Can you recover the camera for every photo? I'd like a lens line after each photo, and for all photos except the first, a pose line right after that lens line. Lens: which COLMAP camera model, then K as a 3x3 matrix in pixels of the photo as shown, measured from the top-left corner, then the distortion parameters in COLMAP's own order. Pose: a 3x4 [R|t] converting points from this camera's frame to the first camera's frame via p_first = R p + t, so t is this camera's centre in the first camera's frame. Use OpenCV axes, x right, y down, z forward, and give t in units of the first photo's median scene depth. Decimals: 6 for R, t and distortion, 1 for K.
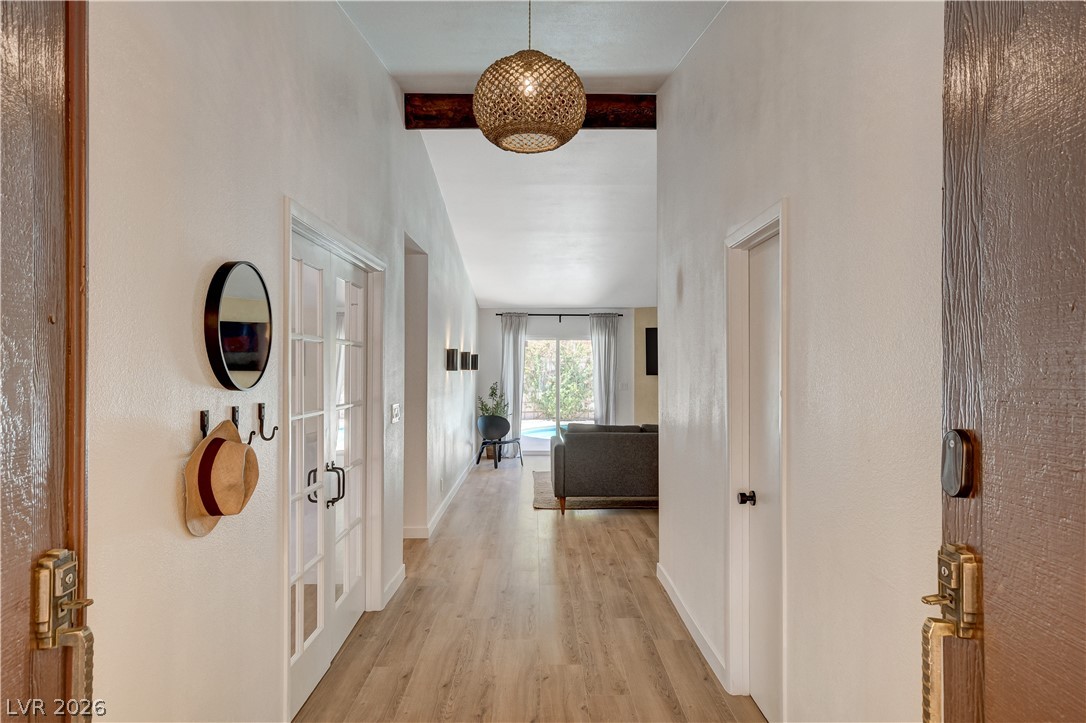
lens RADIAL K [[658.4, 0, 543.0], [0, 658.4, 366.0], [0, 0, 1]] dist [-0.000019, -0.000005]
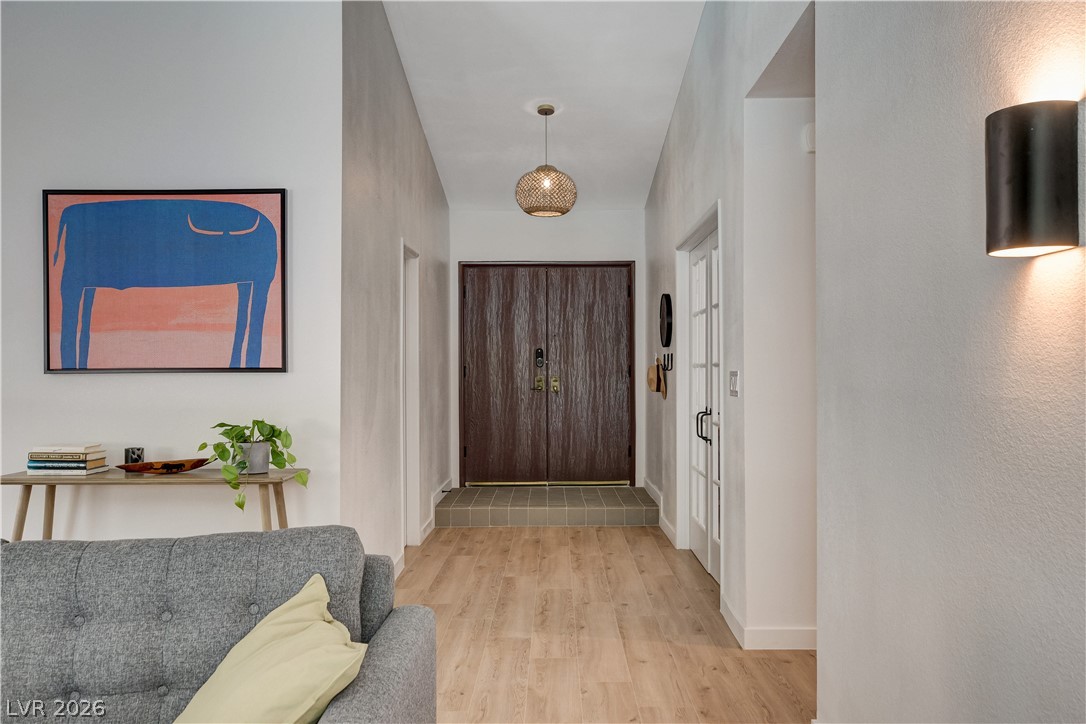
lens RADIAL K [[935.4, 0, 542.7], [0, 935.4, 364.1], [0, 0, 1]] dist [0.007040, 0.004285]
pose [[-0.999631, 0.002915, 0.027003, -0.045619], [0.002640, 0.999945, -0.010196, 0.060777], [-0.027031, -0.010121, -0.999583, 2.043430]]
